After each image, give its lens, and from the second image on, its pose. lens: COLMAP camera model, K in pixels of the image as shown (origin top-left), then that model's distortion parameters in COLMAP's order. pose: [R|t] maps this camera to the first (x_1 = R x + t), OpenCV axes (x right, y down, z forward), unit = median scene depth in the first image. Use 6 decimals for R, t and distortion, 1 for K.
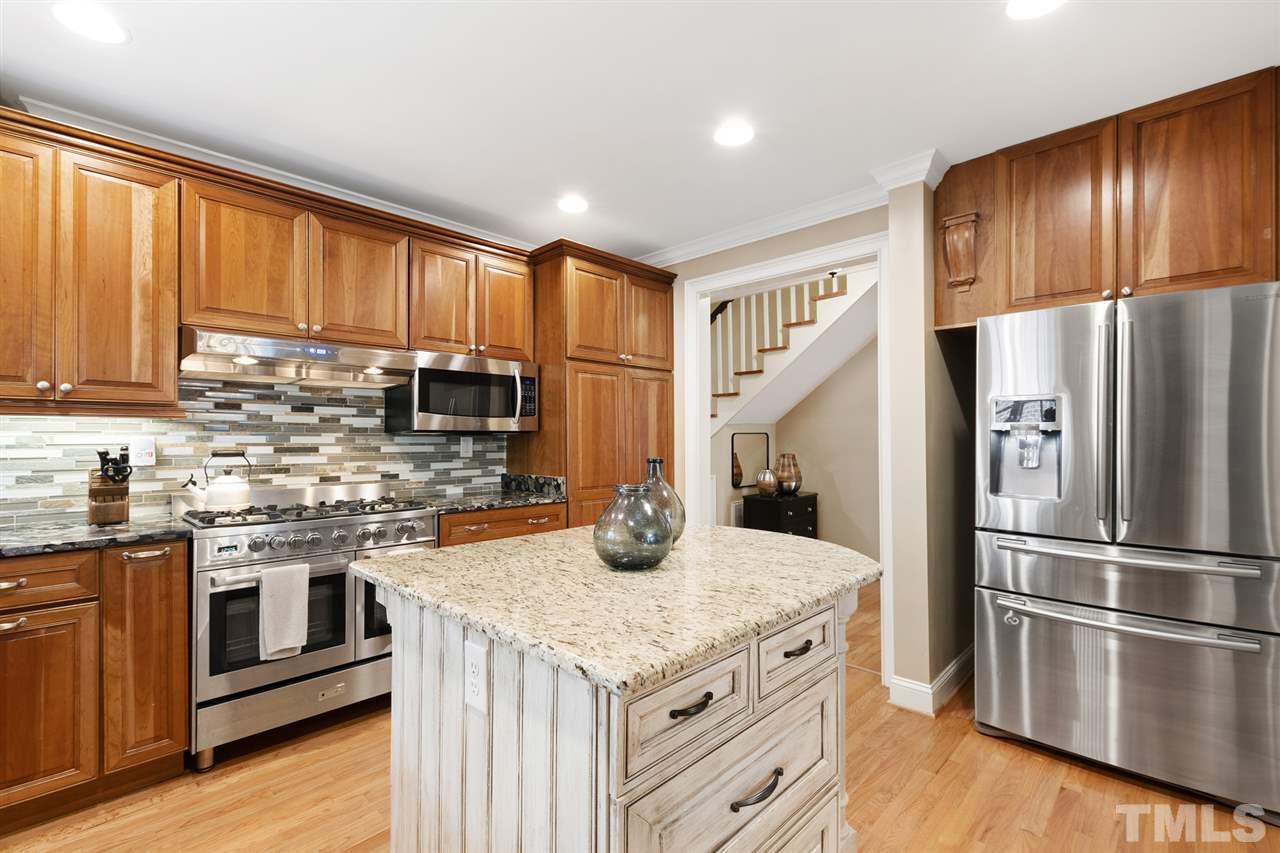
lens RADIAL K [[571.0, 0, 637.5], [0, 571.0, 439.3], [0, 0, 1]] dist [0.004383, -0.000178]
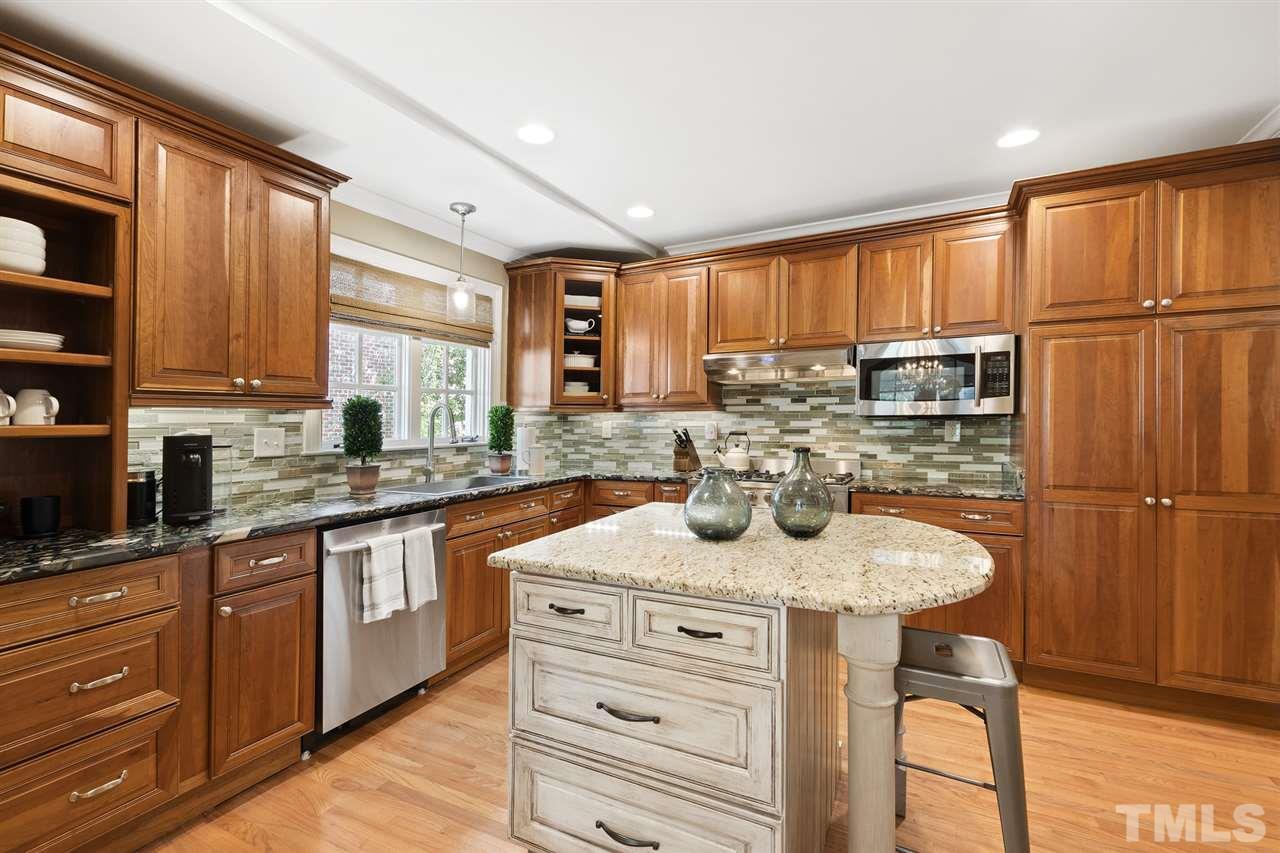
lens RADIAL K [[571.0, 0, 643.8], [0, 571.0, 413.8], [0, 0, 1]] dist [0.004383, -0.000178]
pose [[0.293084, -0.011960, -0.956012, 0.539100], [0.004905, 0.999927, -0.011005, -0.008738], [0.956074, -0.001463, 0.293122, 0.257866]]
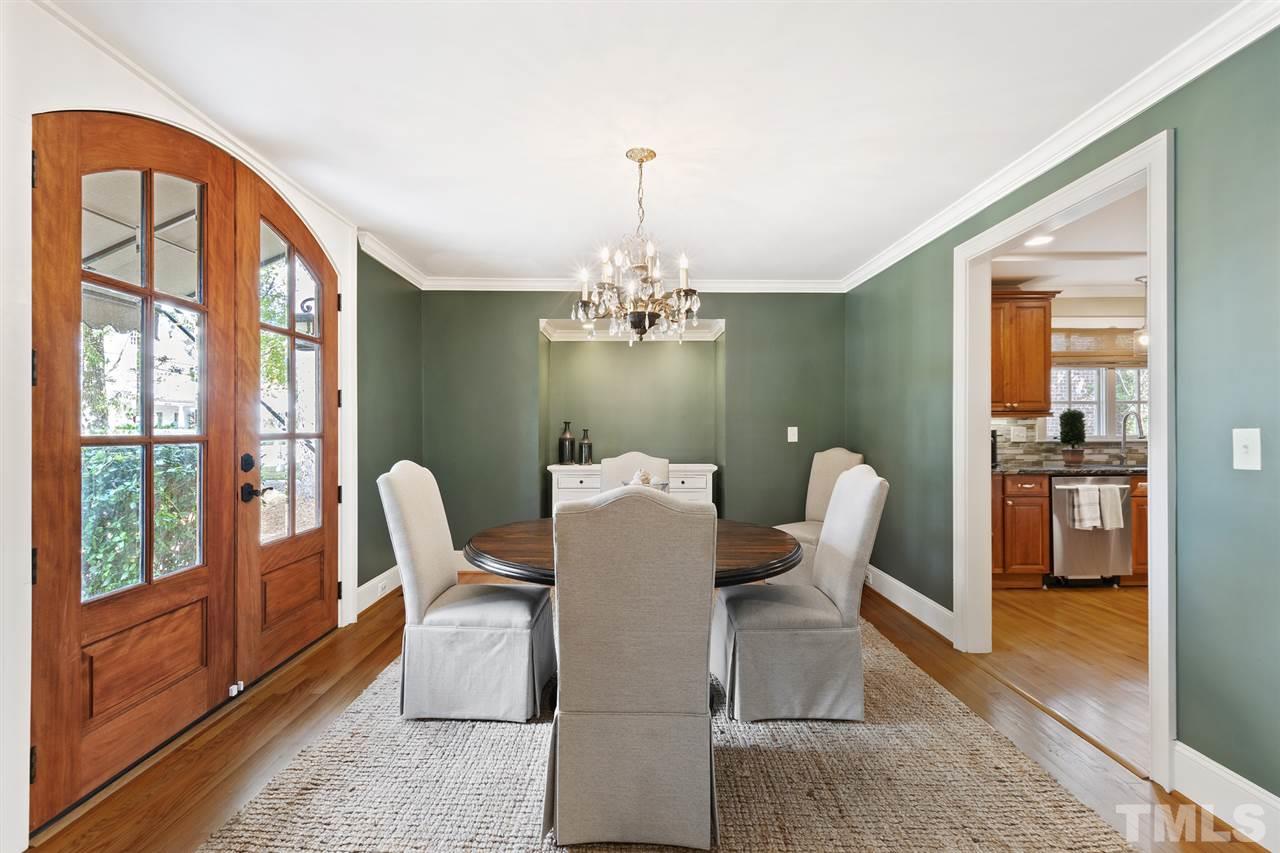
lens RADIAL K [[571.0, 0, 647.1], [0, 571.0, 418.7], [0, 0, 1]] dist [0.004383, -0.000178]
pose [[-0.713077, -0.010011, -0.701014, 1.246404], [0.003812, 0.999828, -0.018156, -0.000953], [0.701076, -0.015619, -0.712916, 0.364955]]
